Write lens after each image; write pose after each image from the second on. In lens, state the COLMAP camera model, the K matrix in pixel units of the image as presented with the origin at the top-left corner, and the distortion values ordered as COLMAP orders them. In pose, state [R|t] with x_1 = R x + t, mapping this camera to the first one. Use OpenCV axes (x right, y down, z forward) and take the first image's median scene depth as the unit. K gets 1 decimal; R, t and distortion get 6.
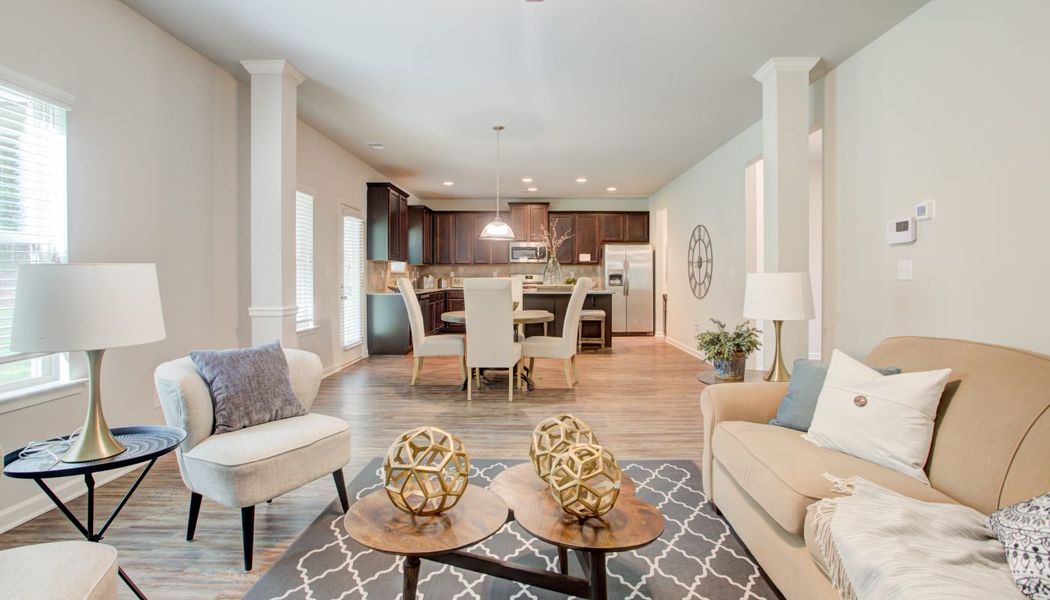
lens RADIAL K [[514.1, 0, 501.9], [0, 514.1, 300.9], [0, 0, 1]] dist [-0.020514, 0.015204]
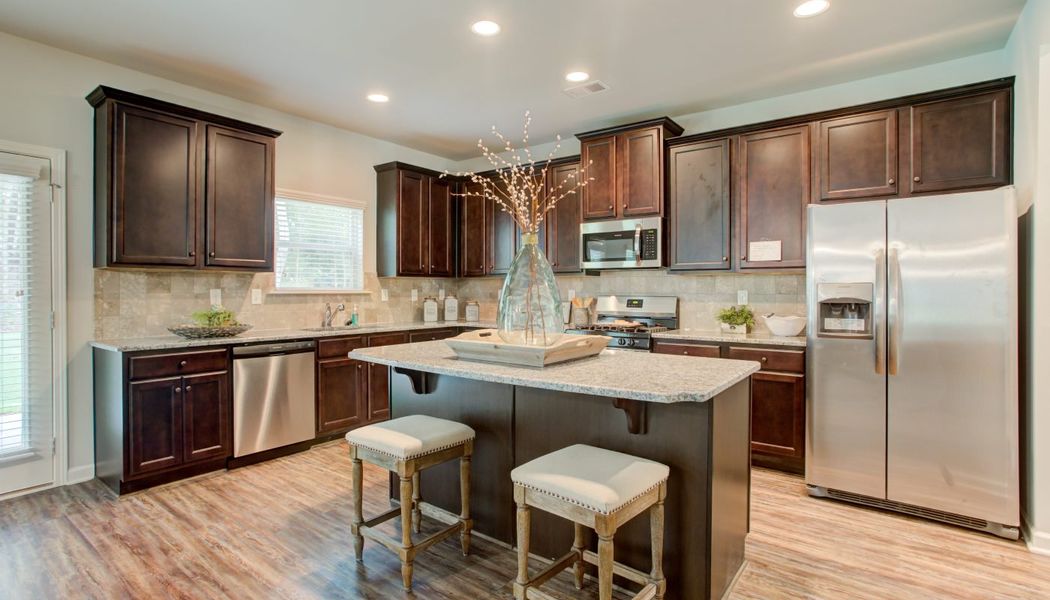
lens RADIAL K [[514.1, 0, 501.9], [0, 514.1, 300.9], [0, 0, 1]] dist [-0.020514, 0.015204]
pose [[0.829405, 0.011094, -0.558538, 0.216412], [-0.026903, 0.999436, -0.020099, -0.038702], [0.558000, 0.031696, 0.829235, 0.623106]]
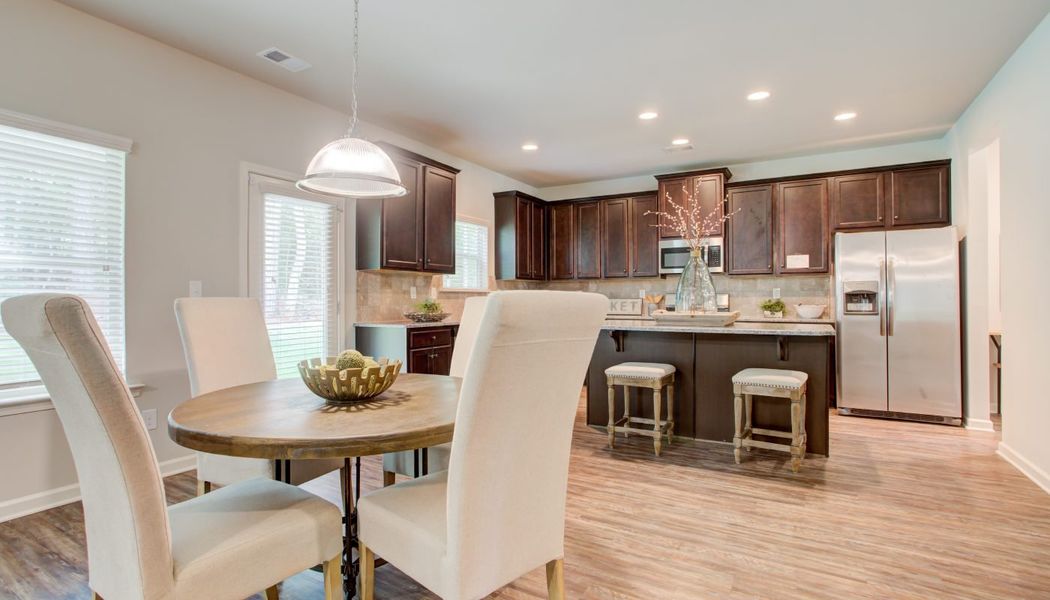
lens RADIAL K [[503.1, 0, 527.4], [0, 503.1, 304.2], [0, 0, 1]] dist [0.013385, 0.000336]
pose [[0.899465, 0.001794, -0.436990, 0.142647], [-0.018582, 0.999244, -0.034146, -0.016722], [0.436598, 0.038833, 0.898818, 0.414867]]
